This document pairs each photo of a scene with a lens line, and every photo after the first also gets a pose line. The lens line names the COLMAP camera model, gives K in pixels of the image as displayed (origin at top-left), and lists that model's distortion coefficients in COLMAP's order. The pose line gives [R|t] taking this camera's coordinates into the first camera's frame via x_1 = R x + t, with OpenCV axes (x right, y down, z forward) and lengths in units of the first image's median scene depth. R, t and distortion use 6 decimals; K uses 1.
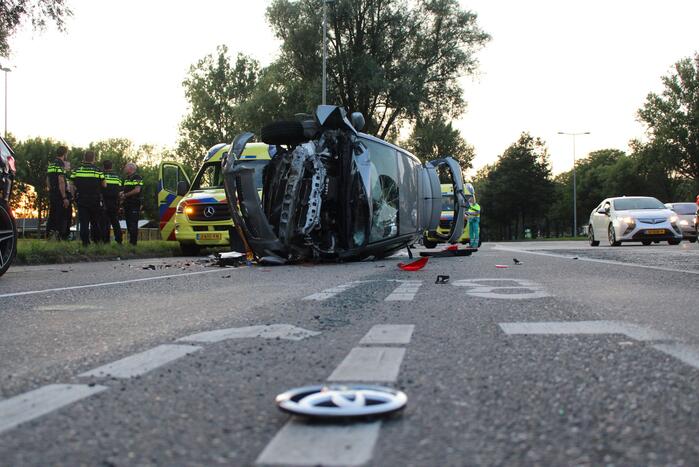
lens RADIAL K [[748.4, 0, 349.5], [0, 748.4, 233.5], [0, 0, 1]] dist [-0.097942, 0.019811]
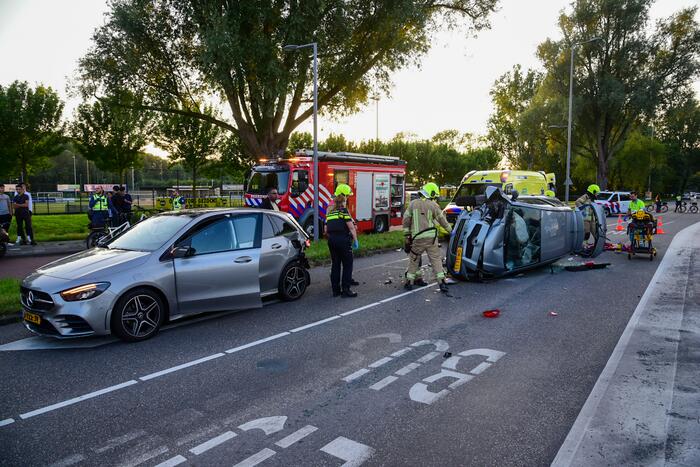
lens RADIAL K [[480.6, 0, 346.3], [0, 480.6, 241.1], [0, 0, 1]] dist [-0.108353, 0.060936]
pose [[0.865264, 0.055355, -0.498251, 0.038536], [0.003126, 0.993270, 0.115779, -0.029856], [0.501307, -0.101737, 0.859268, -0.017283]]
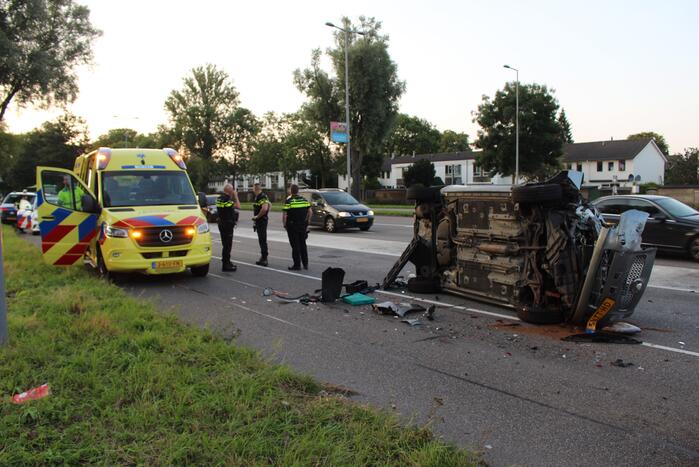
lens RADIAL K [[578.7, 0, 342.0], [0, 578.7, 234.4], [0, 0, 1]] dist [-0.156603, 0.128328]
pose [[0.725125, -0.044652, 0.687168, -0.142193], [-0.008470, 0.997242, 0.073738, -0.023421], [-0.688565, -0.059289, 0.722747, 0.109514]]
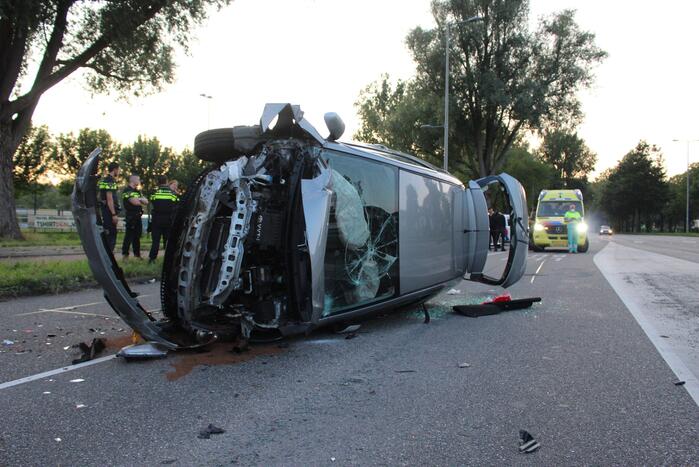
lens RADIAL K [[578.7, 0, 342.0], [0, 578.7, 234.4], [0, 0, 1]] dist [-0.156603, 0.128328]
pose [[0.965992, 0.021982, -0.257636, 0.027212], [-0.015780, 0.999534, 0.026114, -0.011799], [0.258090, -0.021161, 0.965889, 0.088748]]
